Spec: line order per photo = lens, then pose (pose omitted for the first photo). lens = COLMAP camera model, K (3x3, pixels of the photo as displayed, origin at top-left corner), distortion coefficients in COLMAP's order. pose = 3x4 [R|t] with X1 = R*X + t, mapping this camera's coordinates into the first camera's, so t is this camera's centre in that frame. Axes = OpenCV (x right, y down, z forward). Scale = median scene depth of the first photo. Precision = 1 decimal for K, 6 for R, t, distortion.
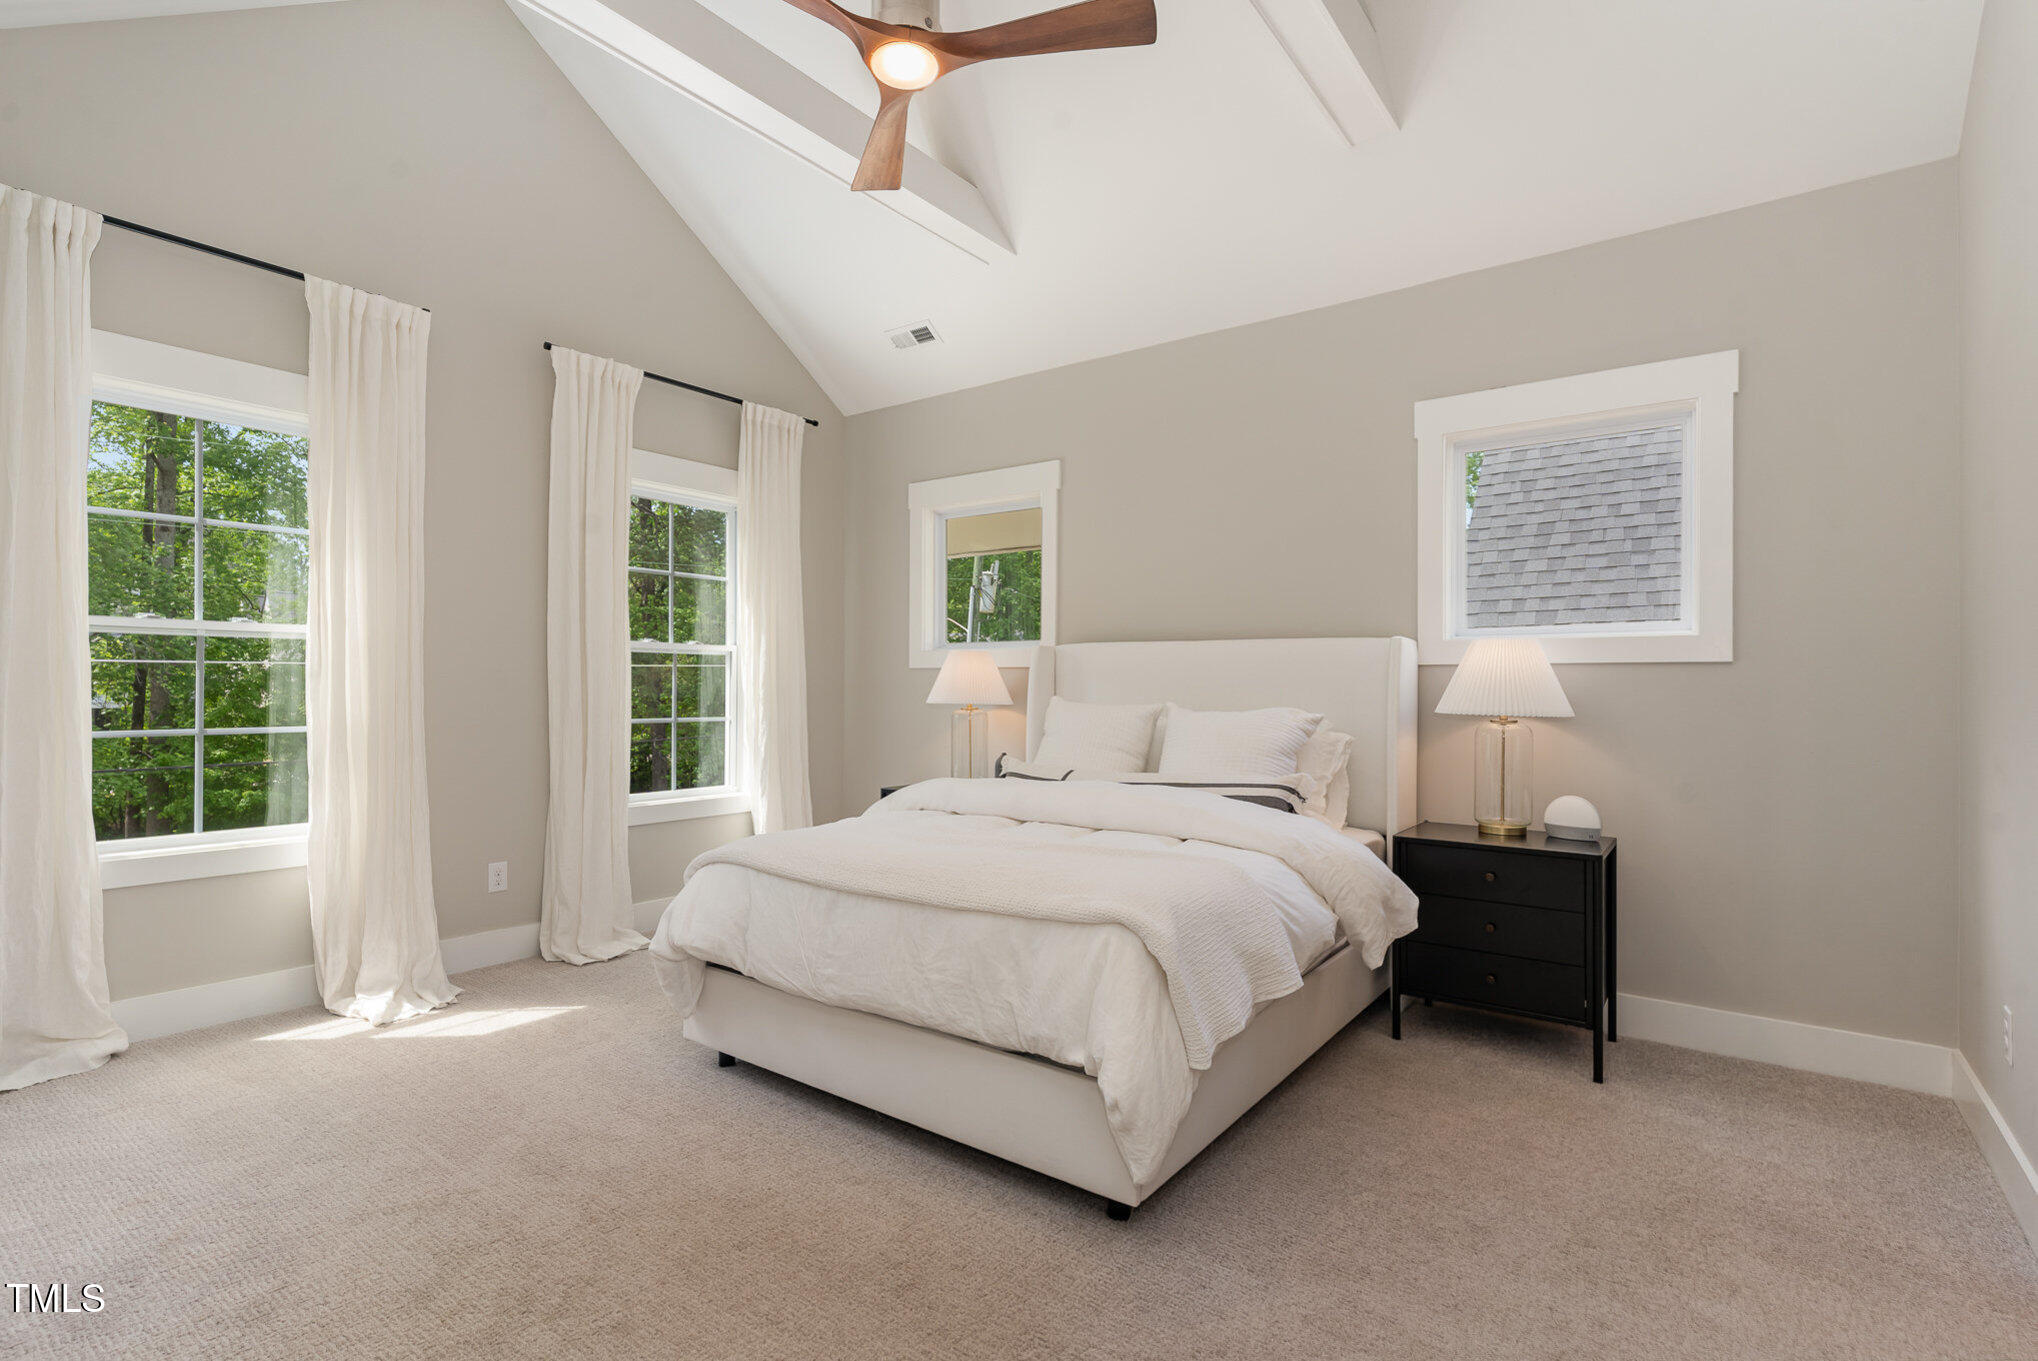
lens RADIAL K [[980.7, 0, 1019.0], [0, 980.7, 691.8], [0, 0, 1]] dist [0.001751, 0.000233]
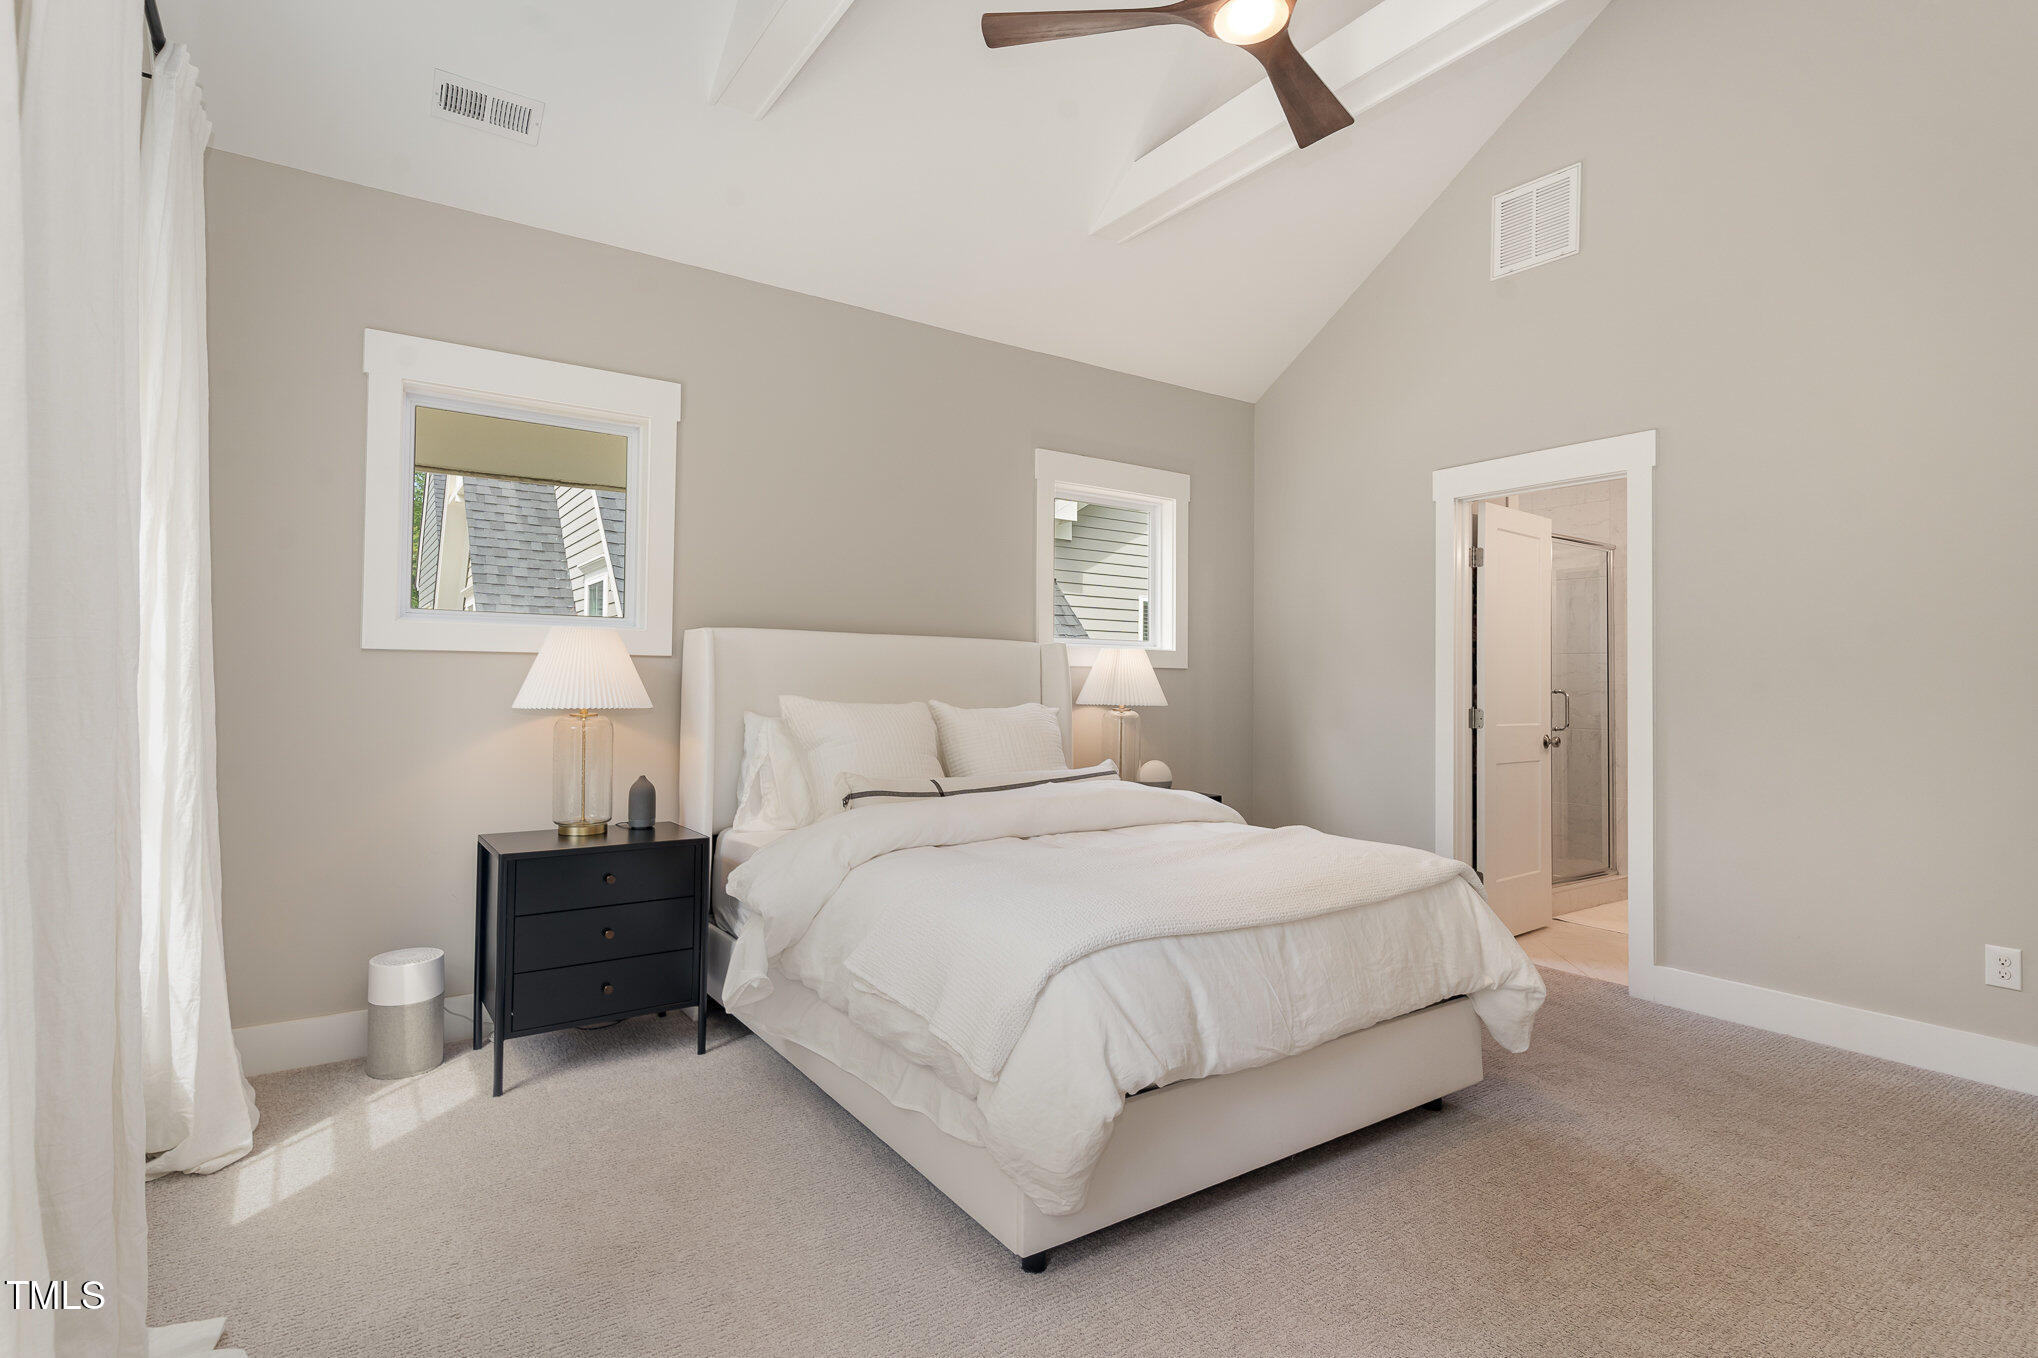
lens RADIAL K [[980.7, 0, 1021.1], [0, 980.7, 681.5], [0, 0, 1]] dist [0.001751, 0.000233]
pose [[0.309072, 0.016603, 0.950894, -1.003038], [-0.010119, 0.999848, -0.014169, -0.001199], [-0.950985, -0.005243, 0.309193, 0.863772]]
